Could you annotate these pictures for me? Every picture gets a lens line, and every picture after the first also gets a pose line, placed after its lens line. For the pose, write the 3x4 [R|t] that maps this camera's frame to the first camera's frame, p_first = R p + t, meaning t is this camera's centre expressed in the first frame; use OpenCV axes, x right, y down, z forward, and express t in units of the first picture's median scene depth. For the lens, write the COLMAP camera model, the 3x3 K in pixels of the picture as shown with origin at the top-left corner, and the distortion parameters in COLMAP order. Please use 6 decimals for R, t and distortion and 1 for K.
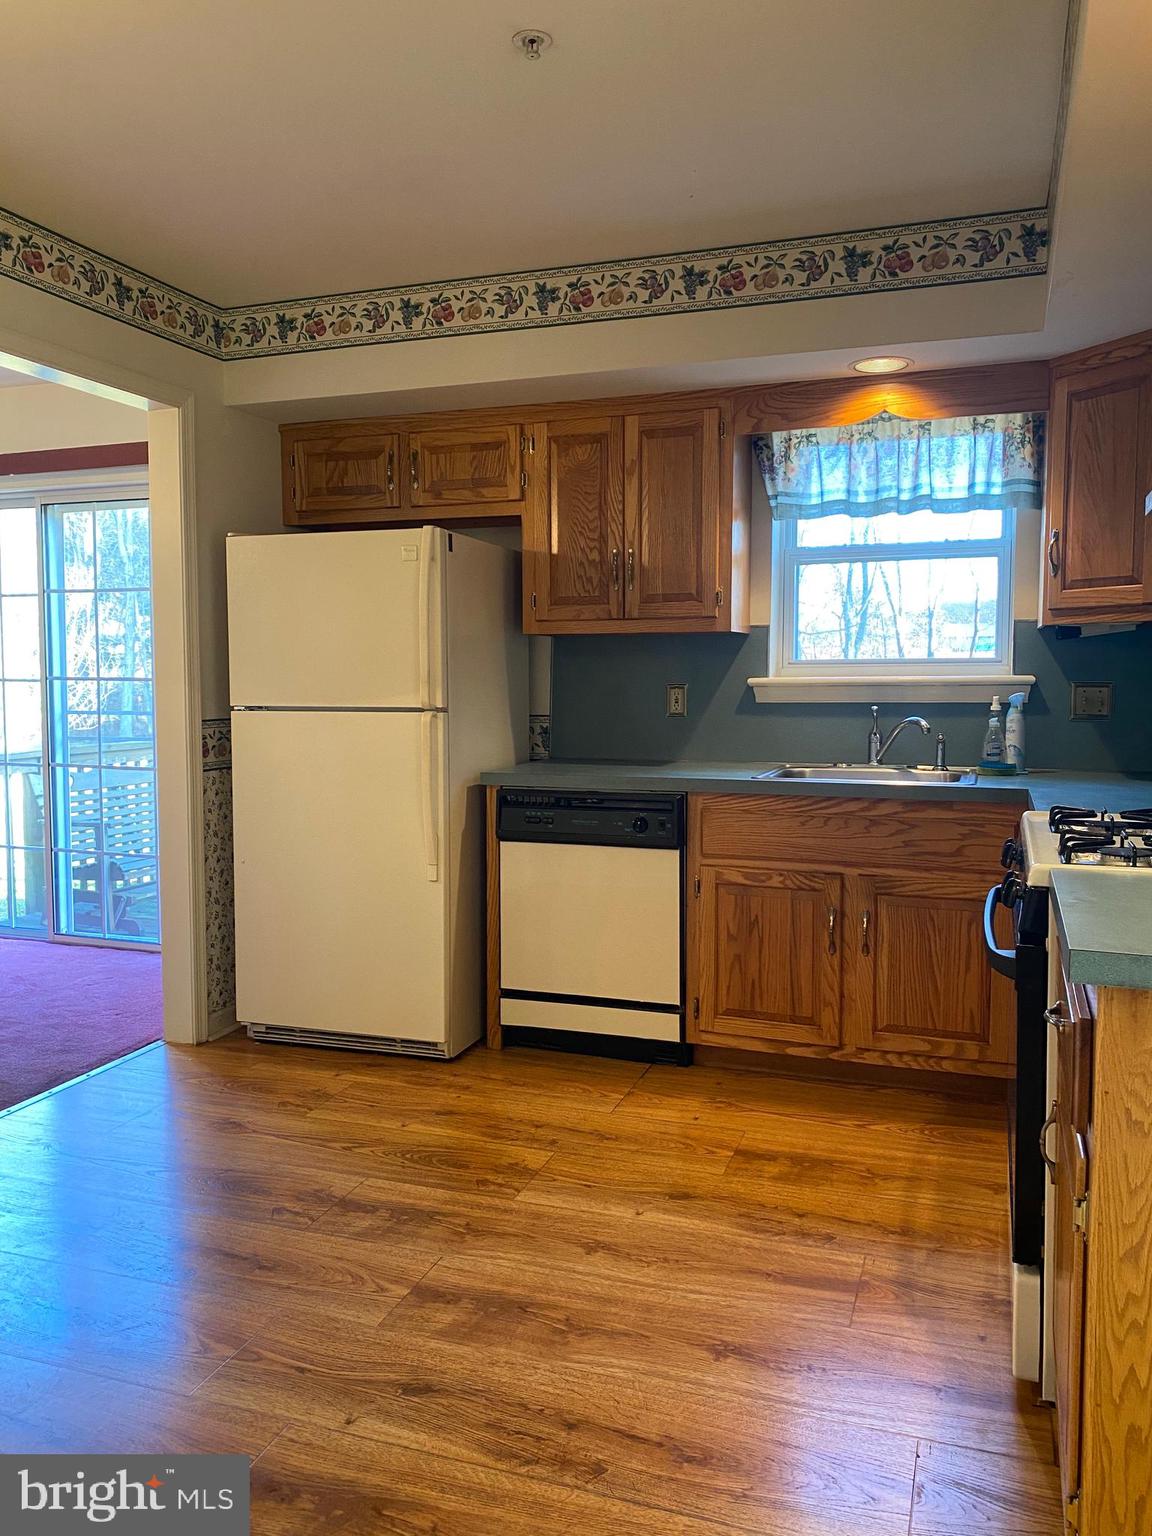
lens RADIAL K [[1160.0, 0, 602.7], [0, 1160.0, 758.4], [0, 0, 1]] dist [0.032515, -0.026669]
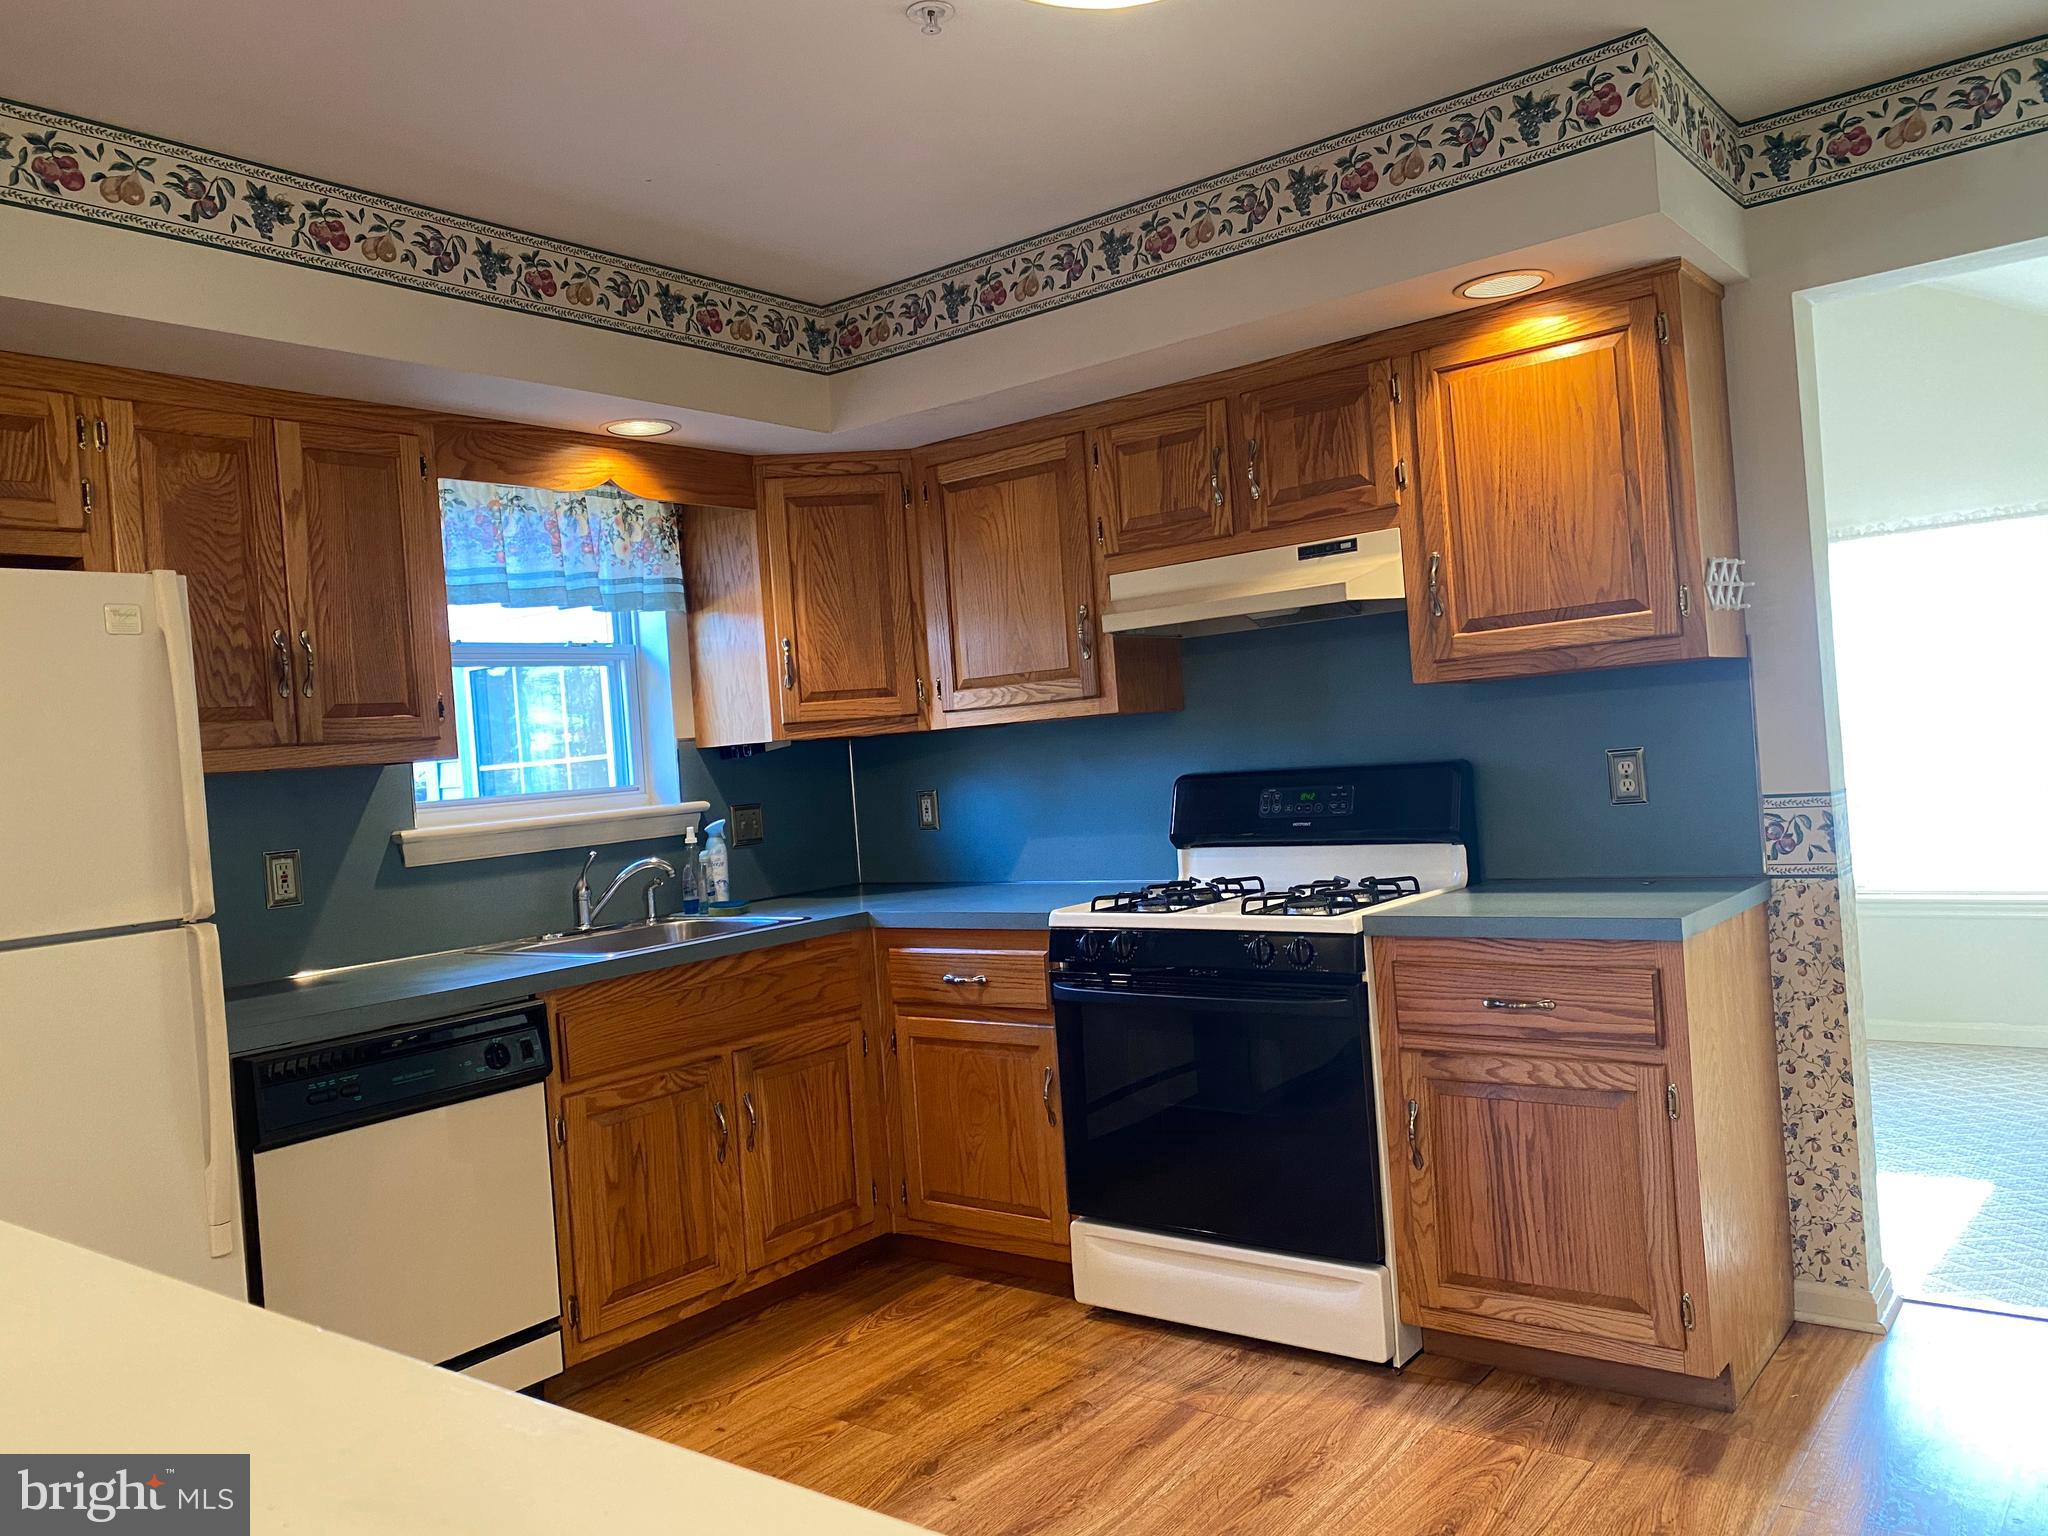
lens RADIAL K [[1546.7, 0, 1010.5], [0, 1546.7, 756.2], [0, 0, 1]] dist [0.032515, -0.026669]
pose [[0.331329, -0.025955, 0.943158, -0.662133], [0.139441, 0.989992, -0.021742, -0.047605], [-0.933154, 0.138719, 0.331632, 0.406898]]
